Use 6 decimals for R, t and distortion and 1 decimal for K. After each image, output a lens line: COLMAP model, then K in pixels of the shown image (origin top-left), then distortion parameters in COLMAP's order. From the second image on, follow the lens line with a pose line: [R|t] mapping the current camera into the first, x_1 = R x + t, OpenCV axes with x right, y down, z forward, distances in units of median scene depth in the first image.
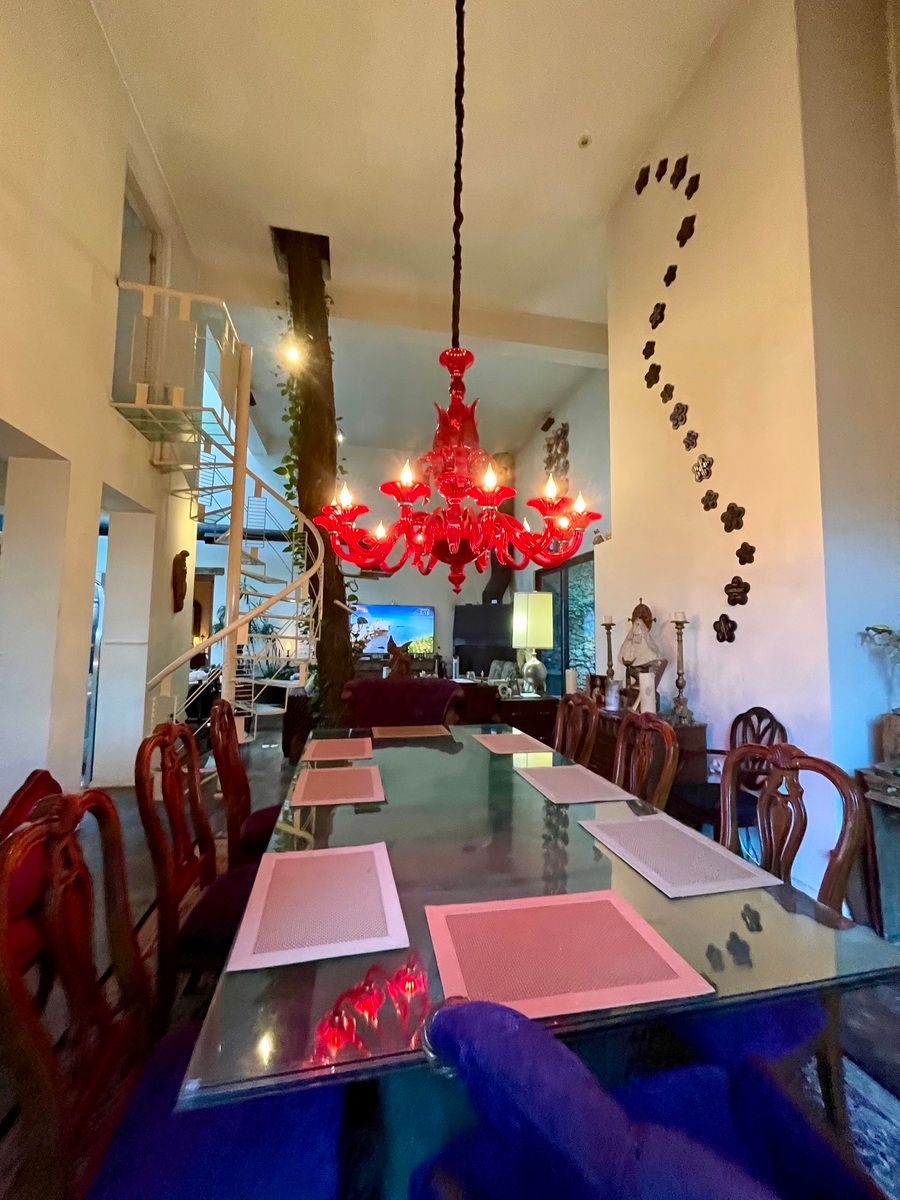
lens RADIAL K [[486.7, 0, 449.0], [0, 486.7, 598.2], [0, 0, 1]] dist [0.000018, -0.000164]
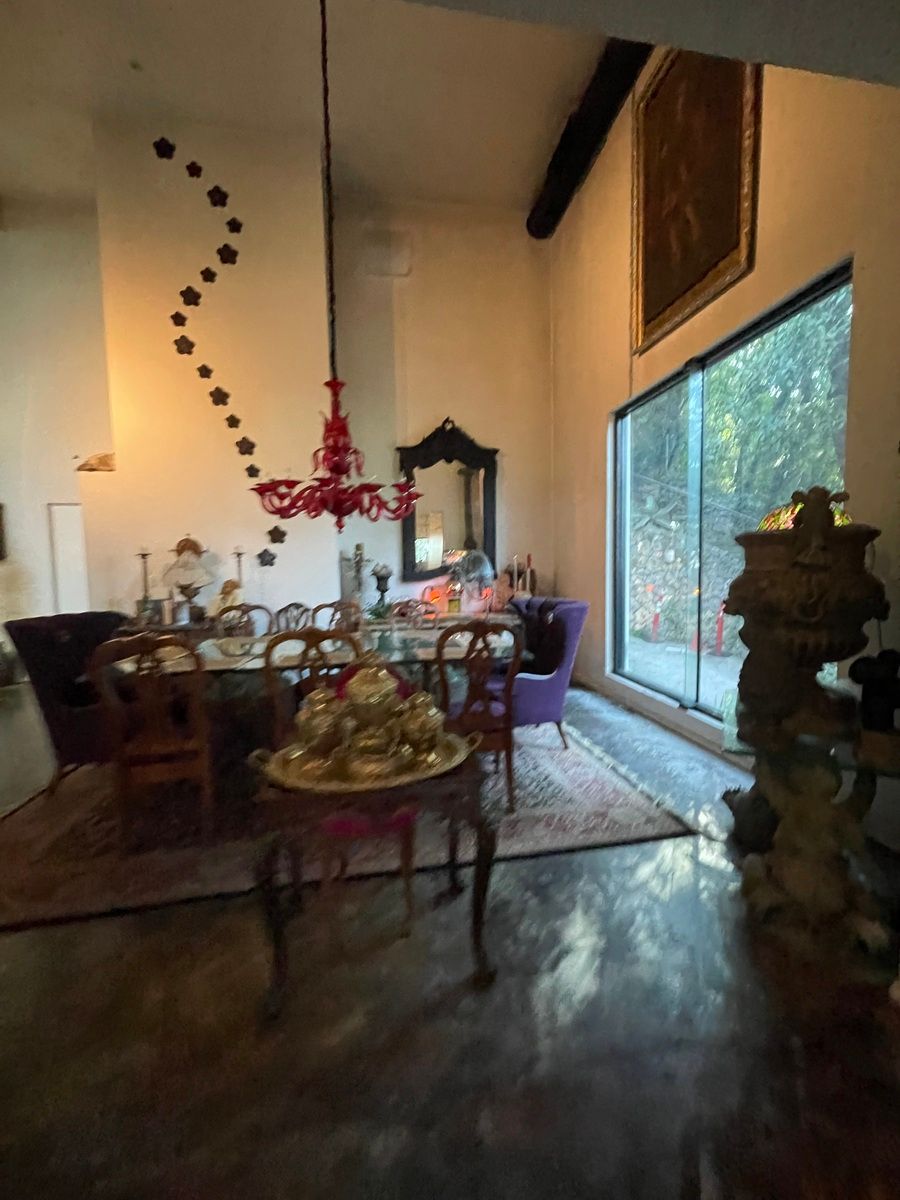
lens RADIAL K [[486.7, 0, 453.9], [0, 486.7, 602.5], [0, 0, 1]] dist [0.000018, -0.000164]
pose [[0.038492, -0.083052, 0.995802, -0.876725], [-0.060581, 0.994513, 0.085287, 0.030210], [-0.997421, -0.063610, 0.033249, 0.285947]]
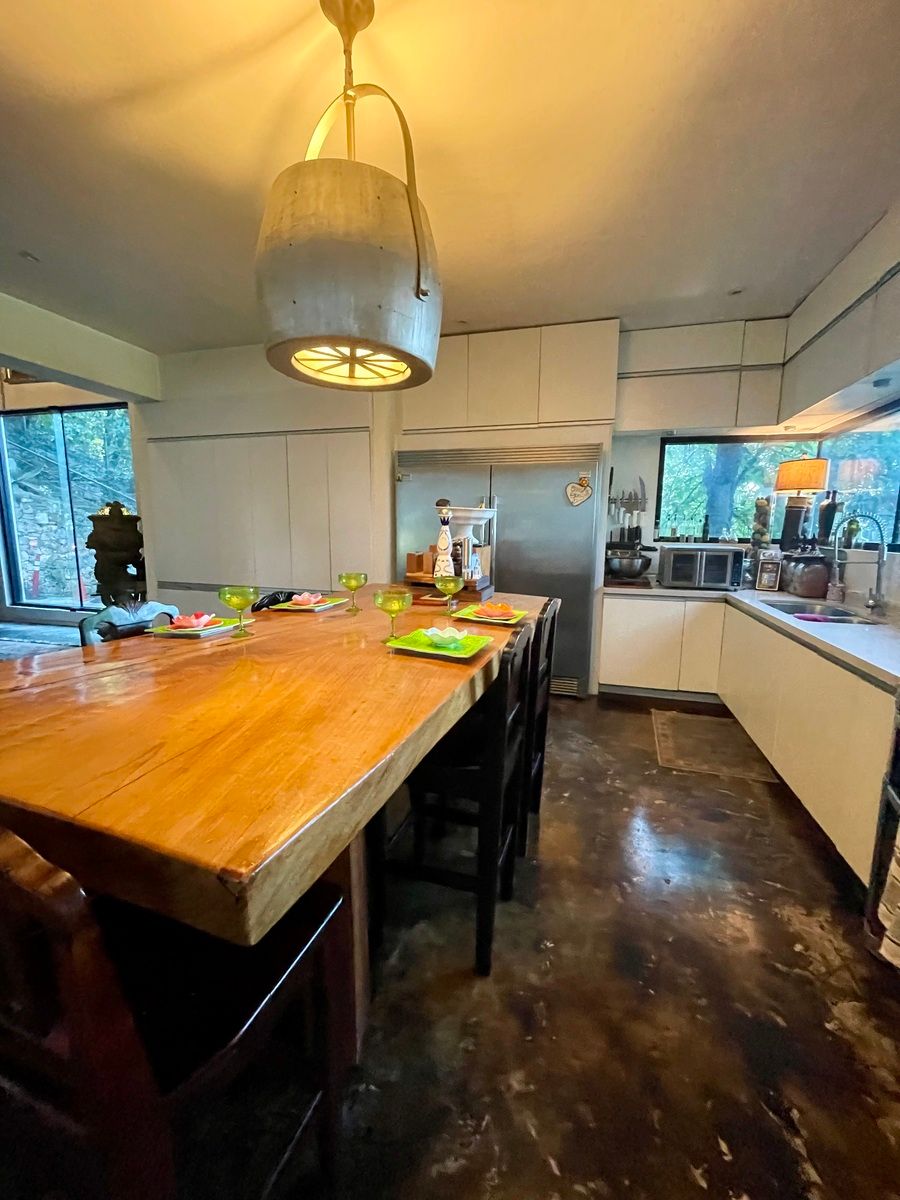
lens RADIAL K [[486.7, 0, 453.7], [0, 486.7, 602.3], [0, 0, 1]] dist [0.000018, -0.000164]
pose [[-0.882734, -0.088933, 0.461380, -2.164257], [-0.055518, 0.994788, 0.085531, 0.055120], [-0.466581, 0.049887, -0.883070, 0.861705]]
